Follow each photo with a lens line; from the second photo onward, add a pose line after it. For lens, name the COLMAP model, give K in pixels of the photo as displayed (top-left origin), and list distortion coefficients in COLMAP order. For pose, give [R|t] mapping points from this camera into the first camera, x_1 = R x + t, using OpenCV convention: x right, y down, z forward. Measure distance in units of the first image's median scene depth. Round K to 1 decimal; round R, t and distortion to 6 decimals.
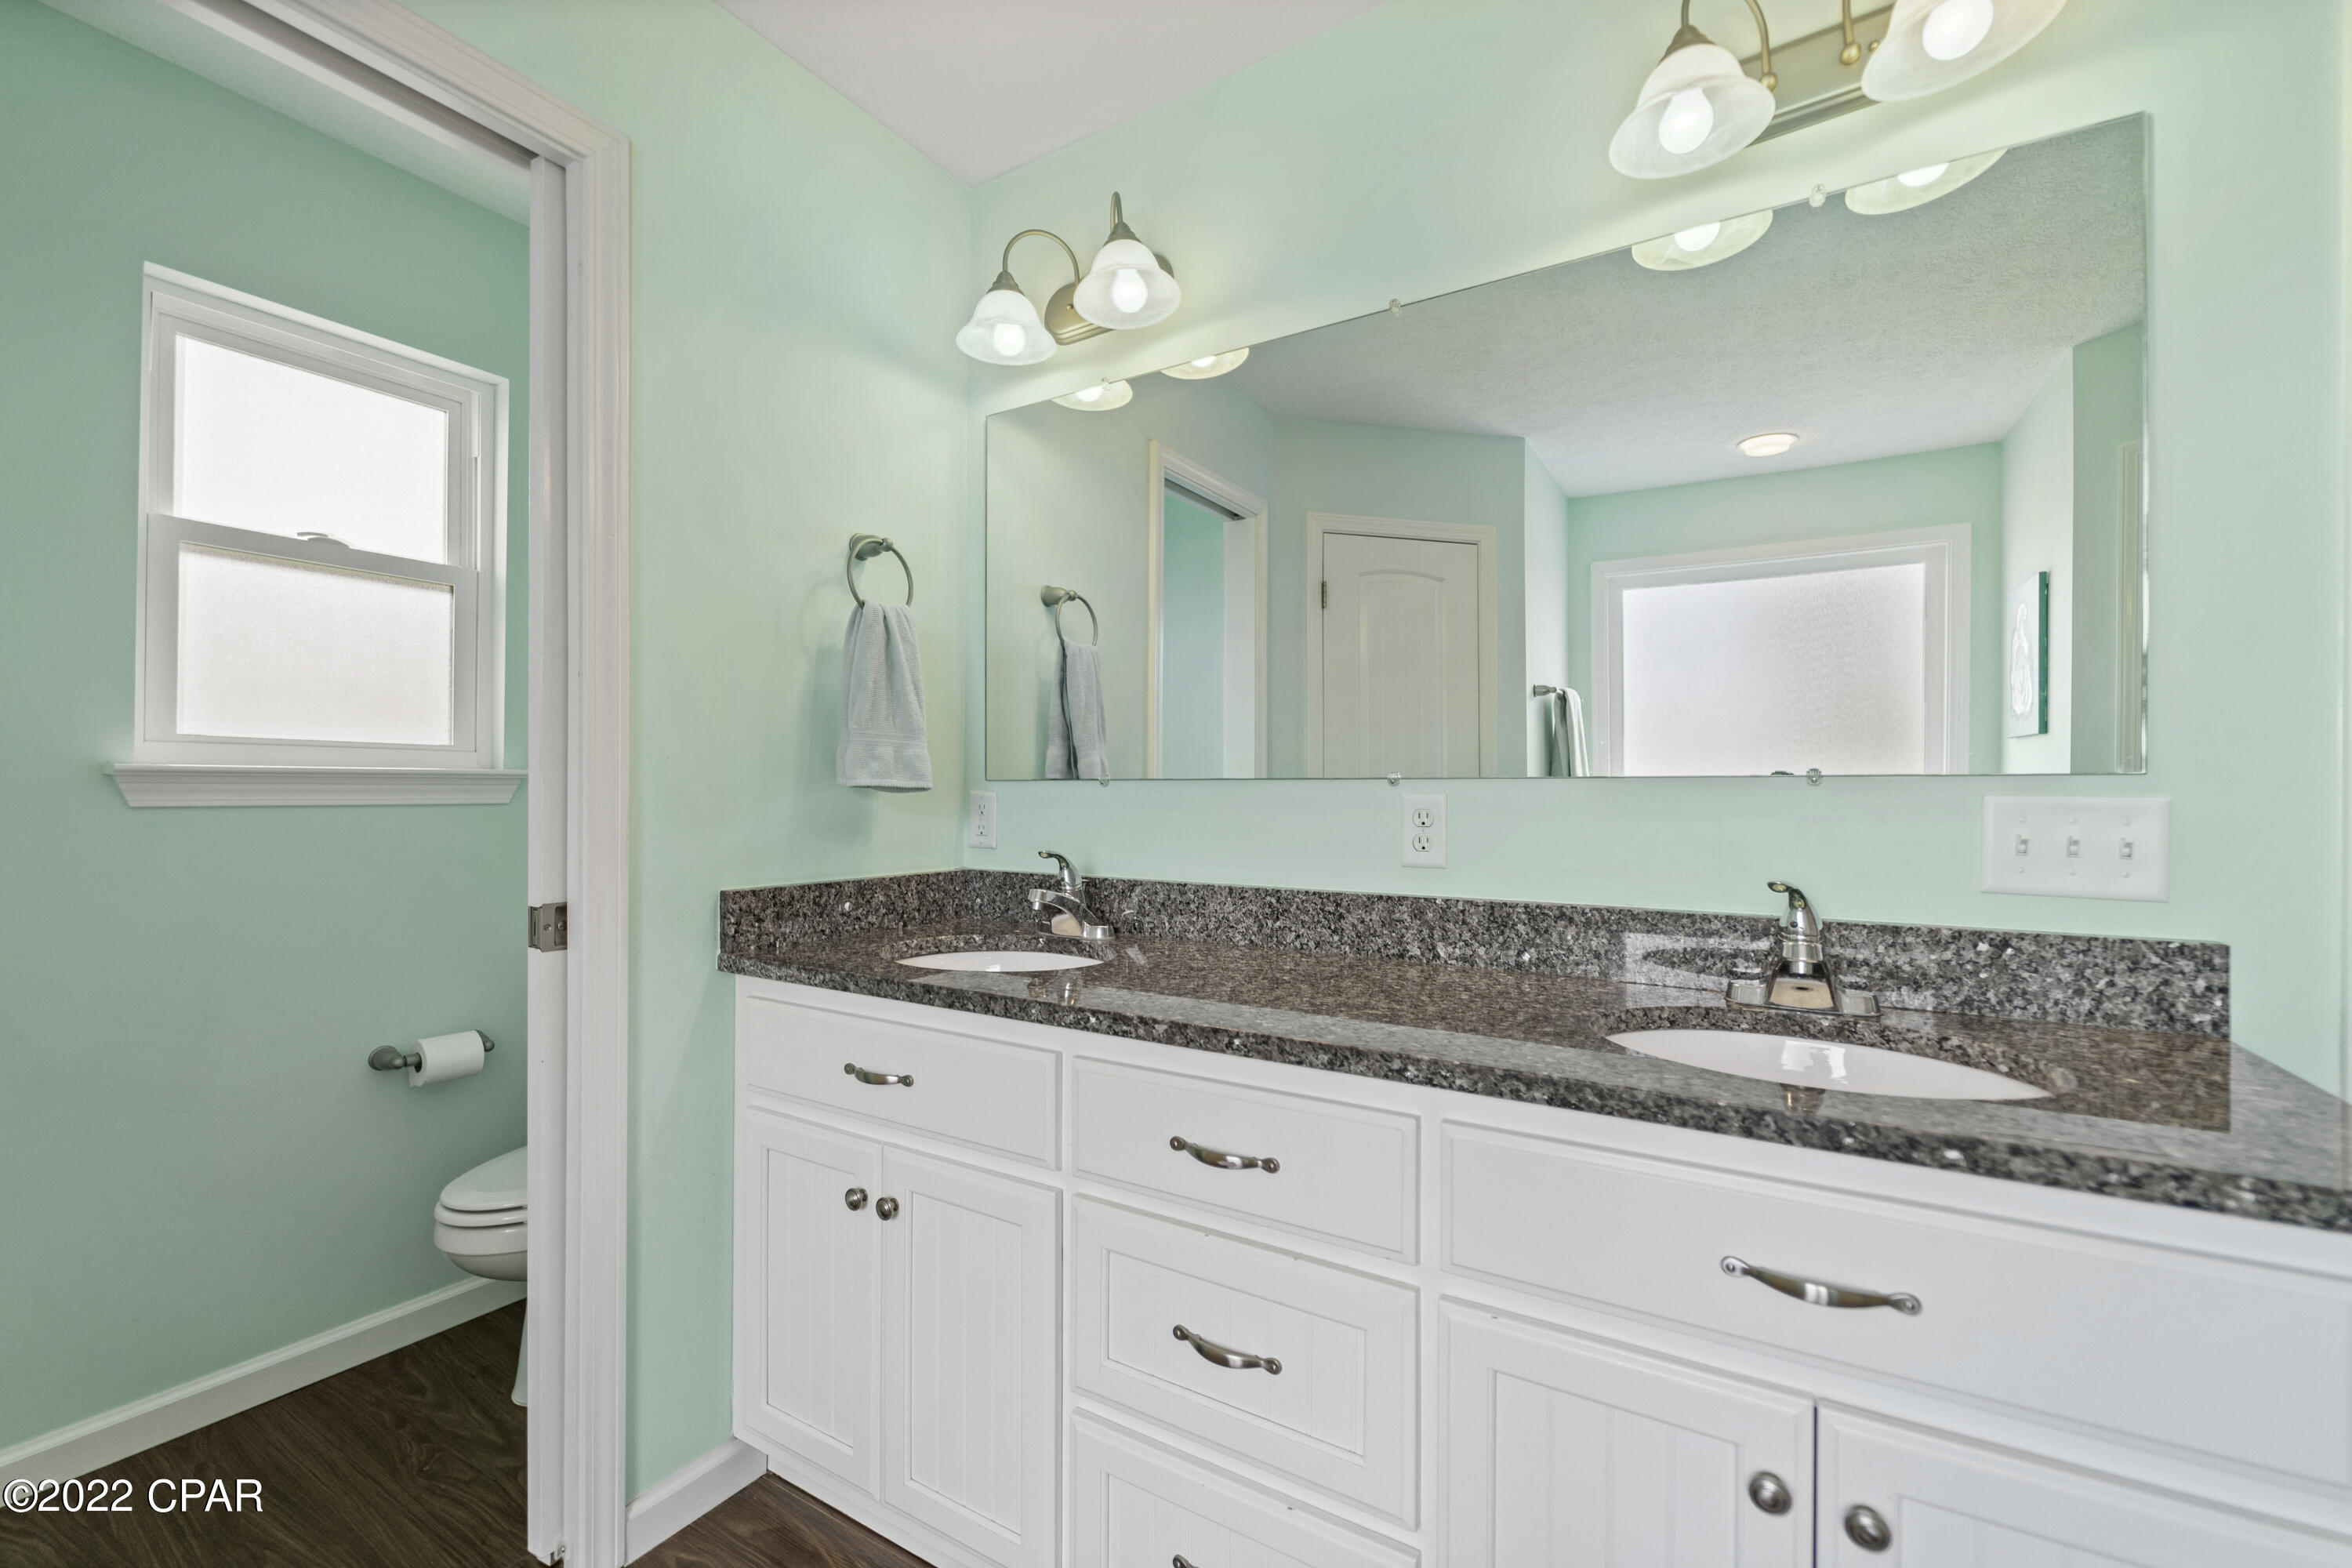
lens RADIAL K [[948.4, 0, 1186.1], [0, 948.4, 784.9], [0, 0, 1]] dist [-0.001314, -0.000148]
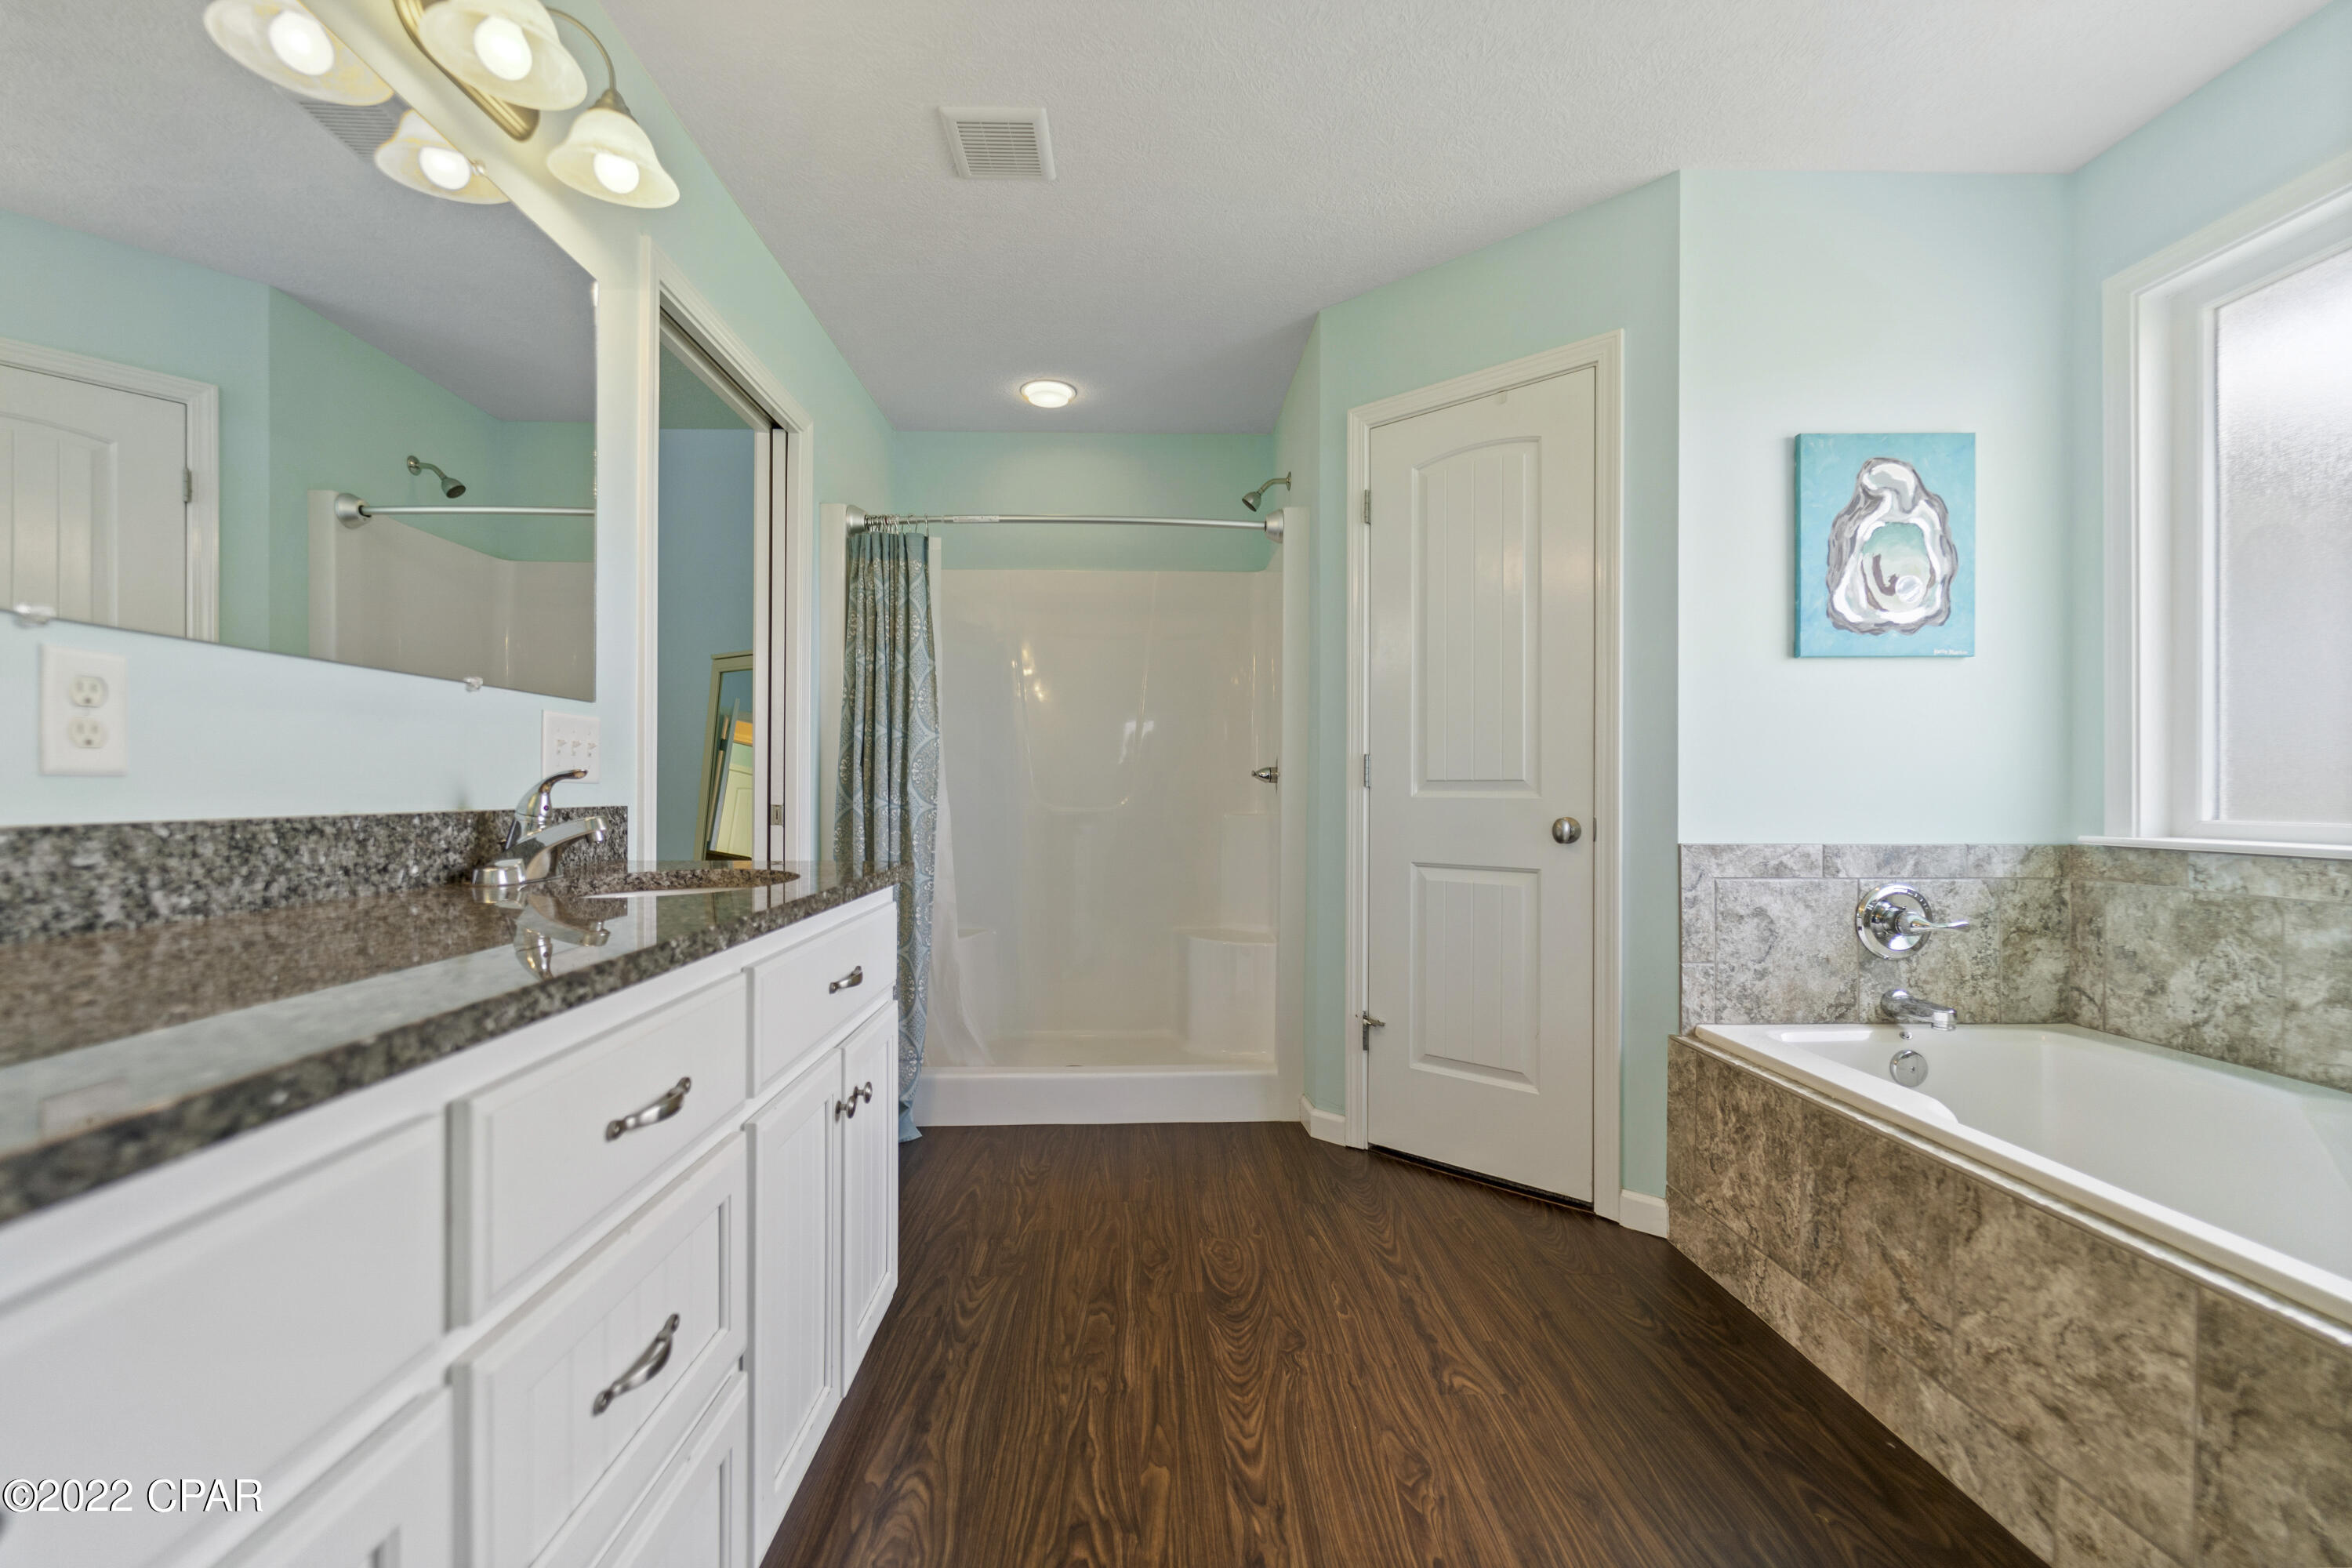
lens RADIAL K [[948.4, 0, 1177.9], [0, 948.4, 788.0], [0, 0, 1]] dist [-0.001314, -0.000148]
pose [[-0.536747, -0.009747, 0.843687, -0.652307], [-0.019421, 0.999811, -0.000805, 0.087544], [-0.843520, -0.016817, -0.536835, 0.794009]]
